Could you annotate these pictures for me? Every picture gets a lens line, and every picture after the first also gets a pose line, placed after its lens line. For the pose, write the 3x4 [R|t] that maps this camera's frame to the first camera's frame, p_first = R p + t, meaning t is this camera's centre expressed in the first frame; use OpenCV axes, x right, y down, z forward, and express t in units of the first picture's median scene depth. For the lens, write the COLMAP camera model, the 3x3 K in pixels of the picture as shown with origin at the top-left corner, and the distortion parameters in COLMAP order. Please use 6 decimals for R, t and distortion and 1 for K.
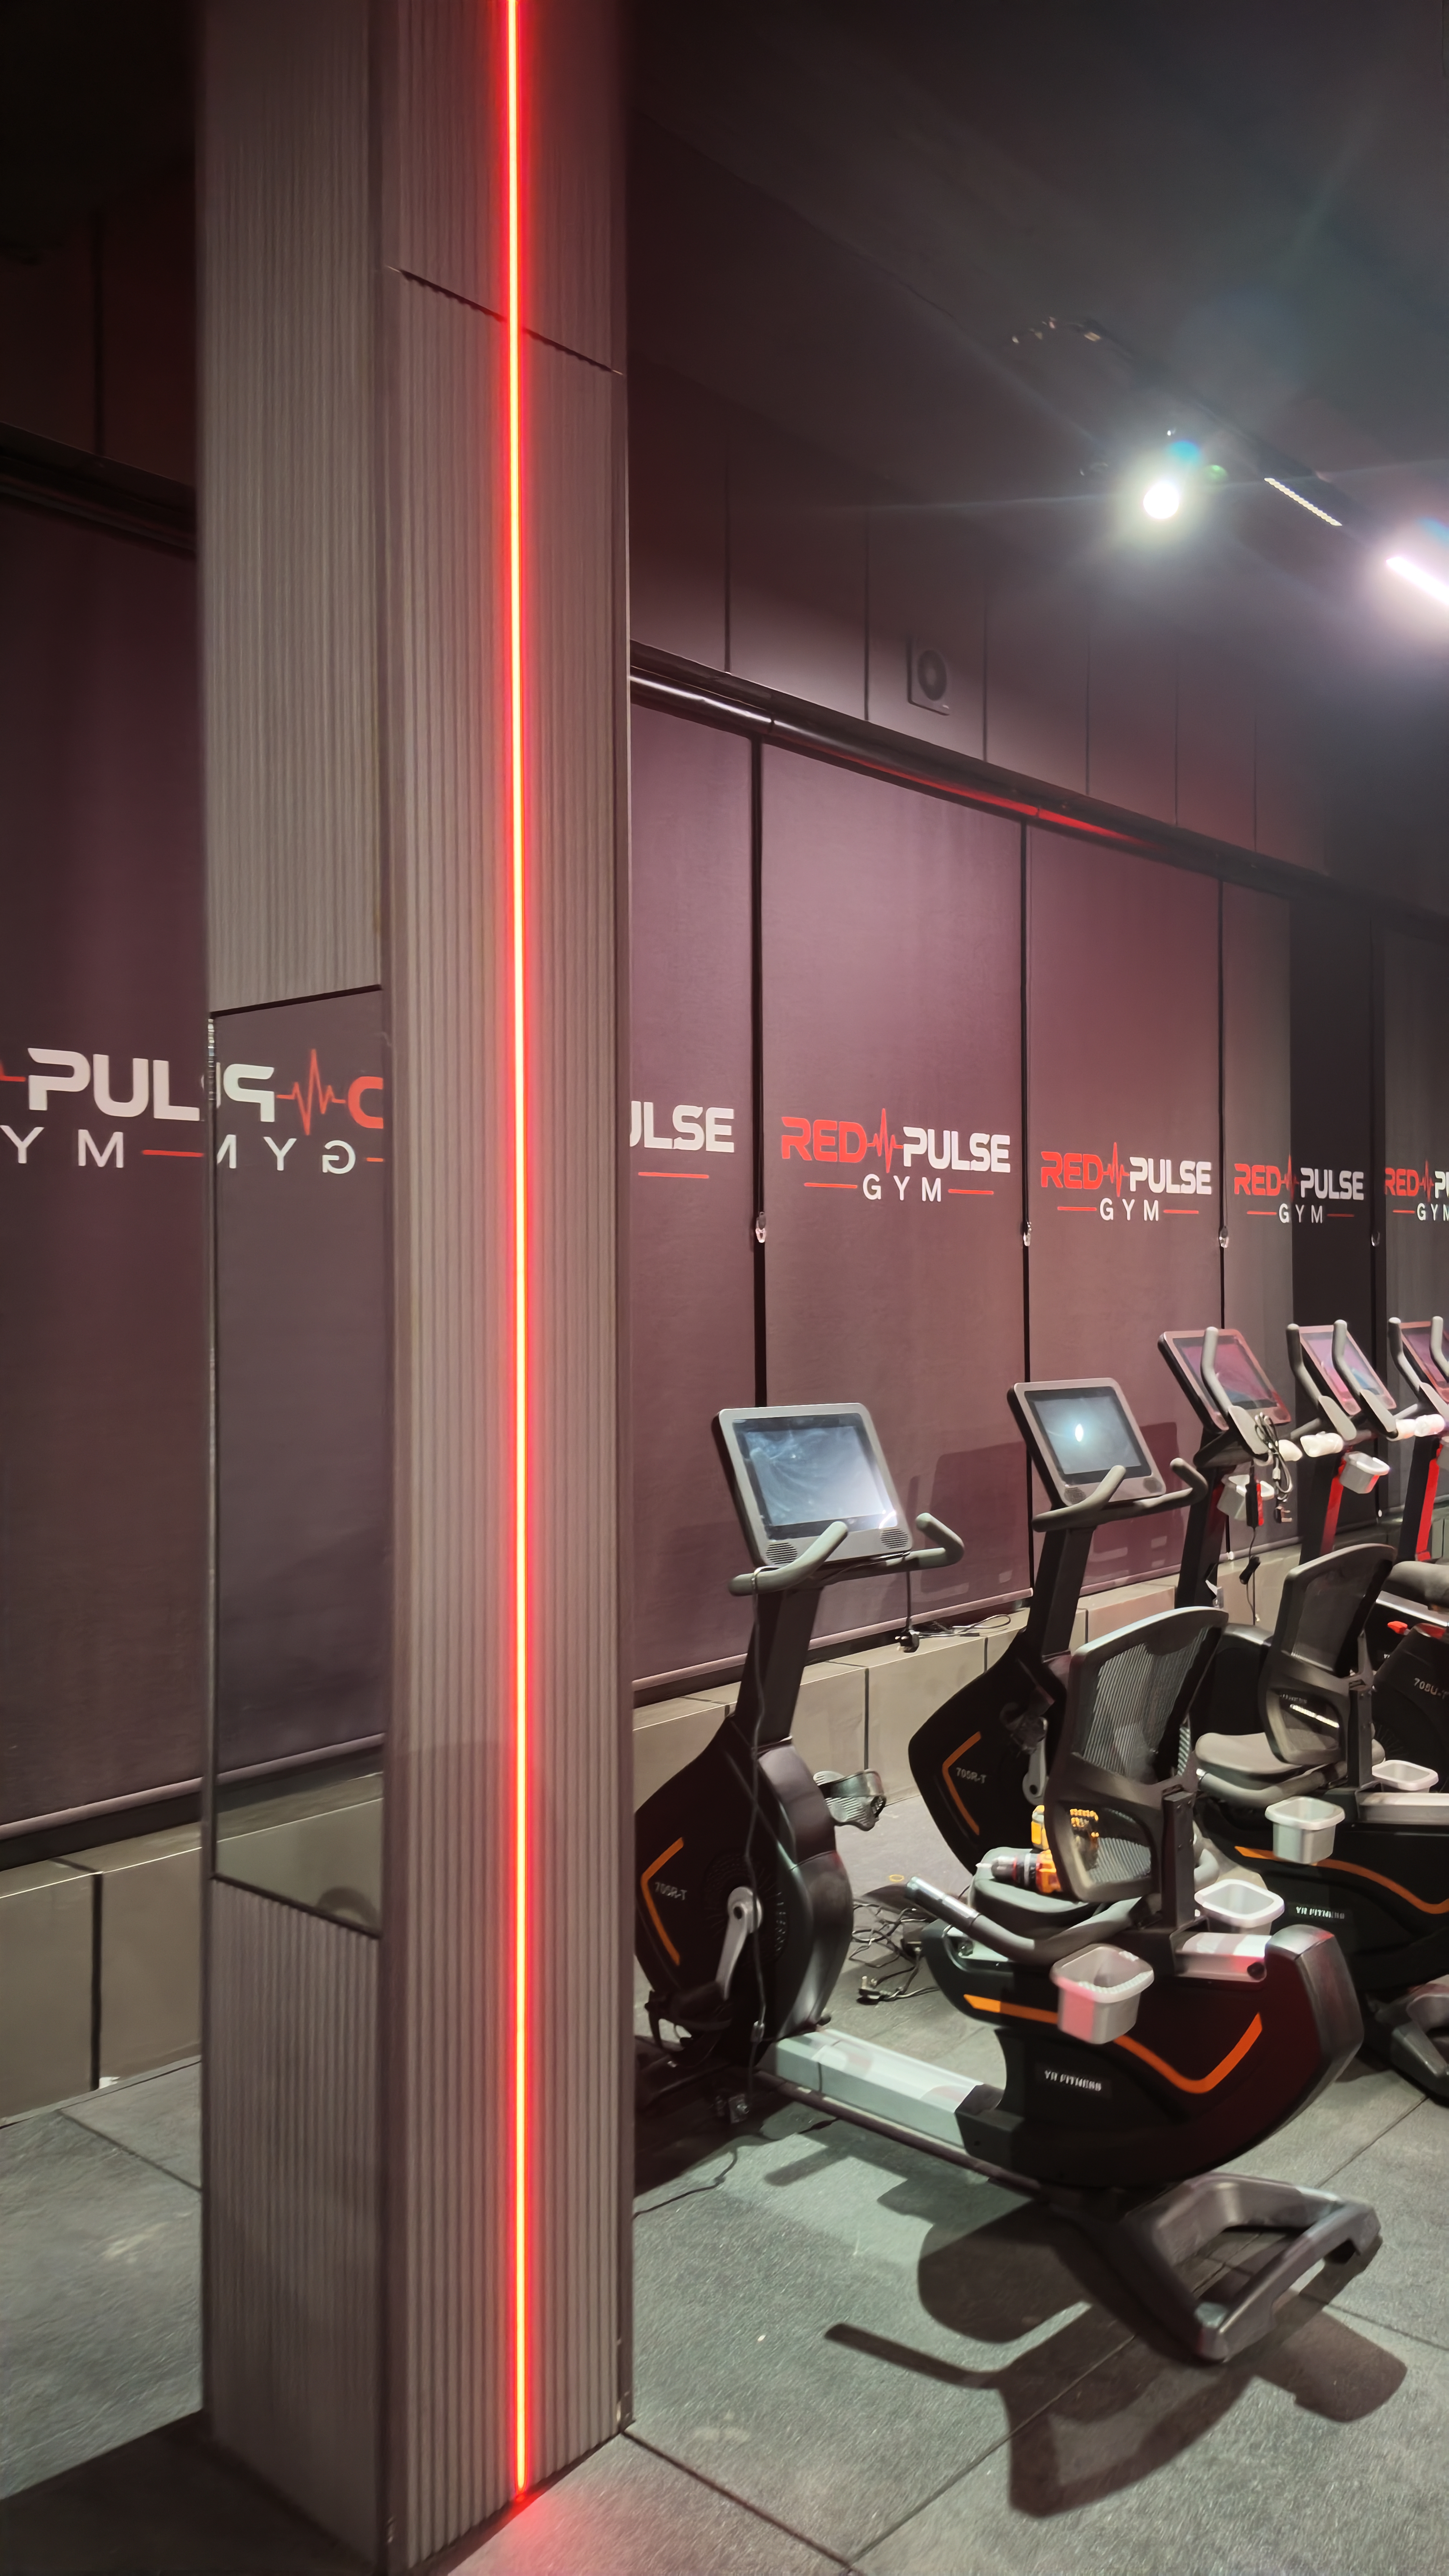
lens RADIAL K [[1884.7, 0, 724.5], [0, 1884.7, 1288.0], [0, 0, 1]] dist [0.135704, -0.198430]
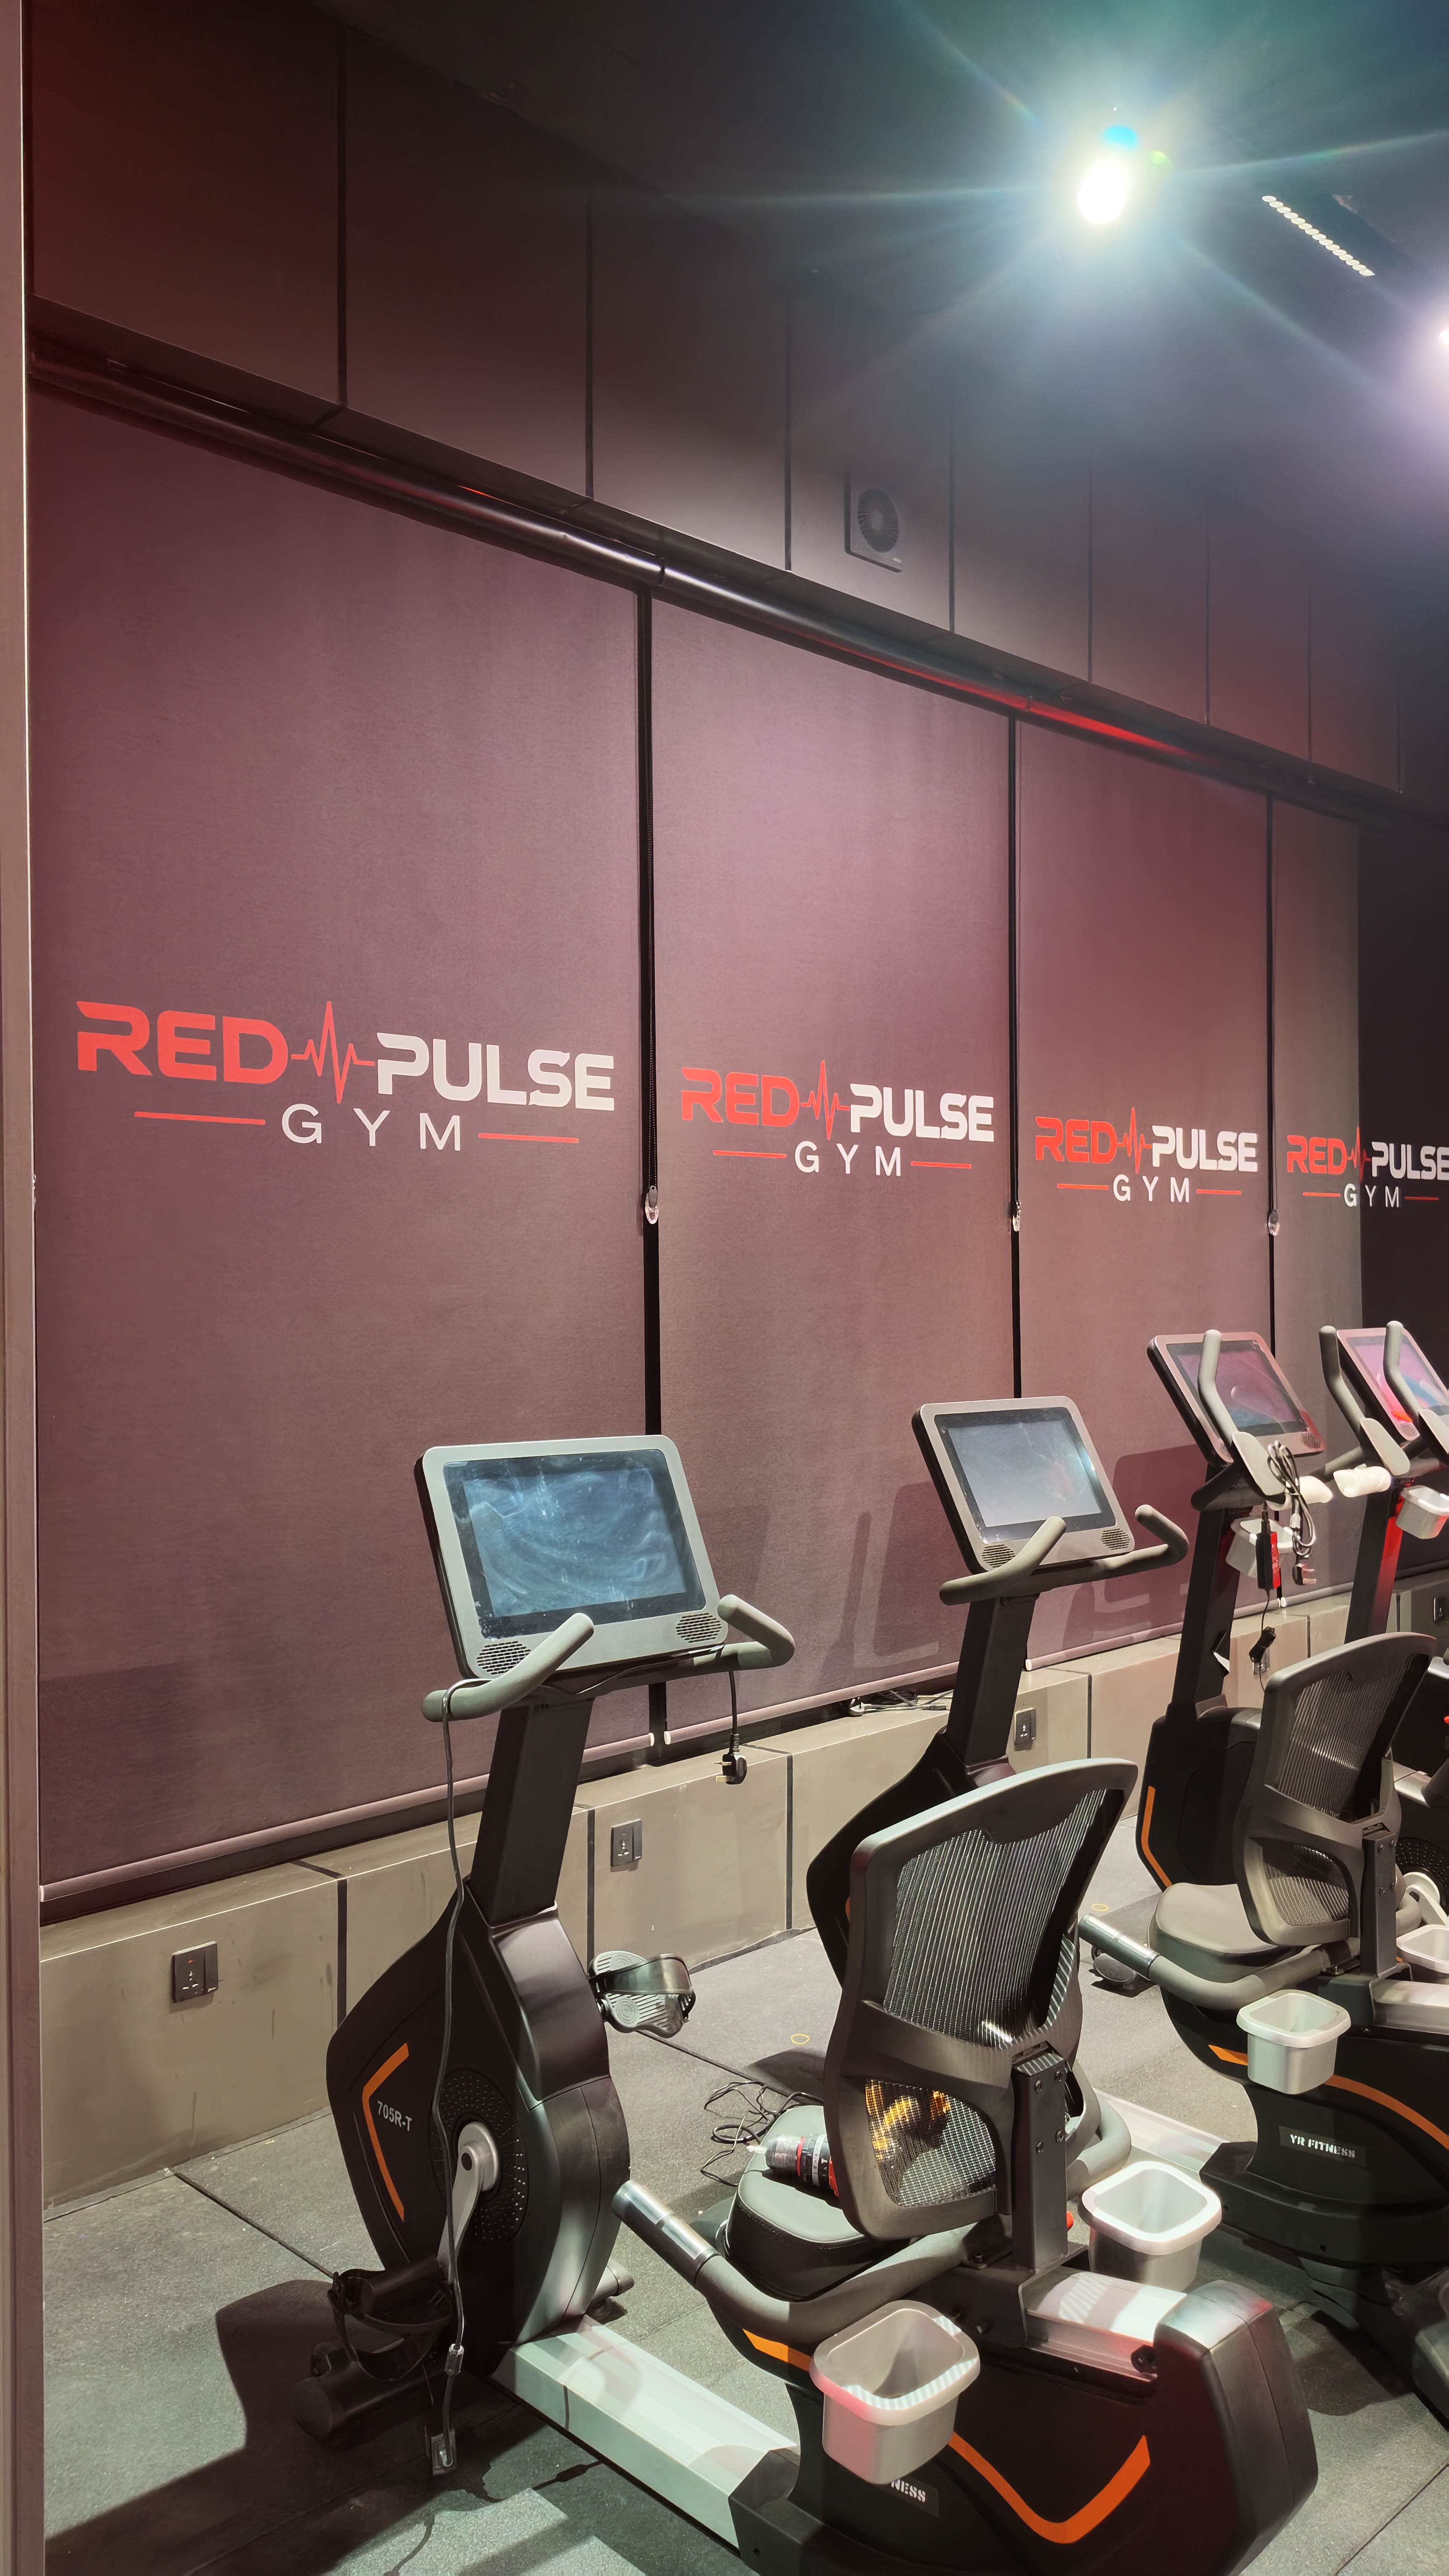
lens RADIAL K [[1884.7, 0, 724.5], [0, 1884.7, 1288.0], [0, 0, 1]] dist [0.135704, -0.198430]
pose [[0.998190, -0.000186, -0.060144, 0.100683], [0.000120, 0.999999, -0.001097, 0.004124], [0.060144, 0.001088, 0.998189, 0.206612]]
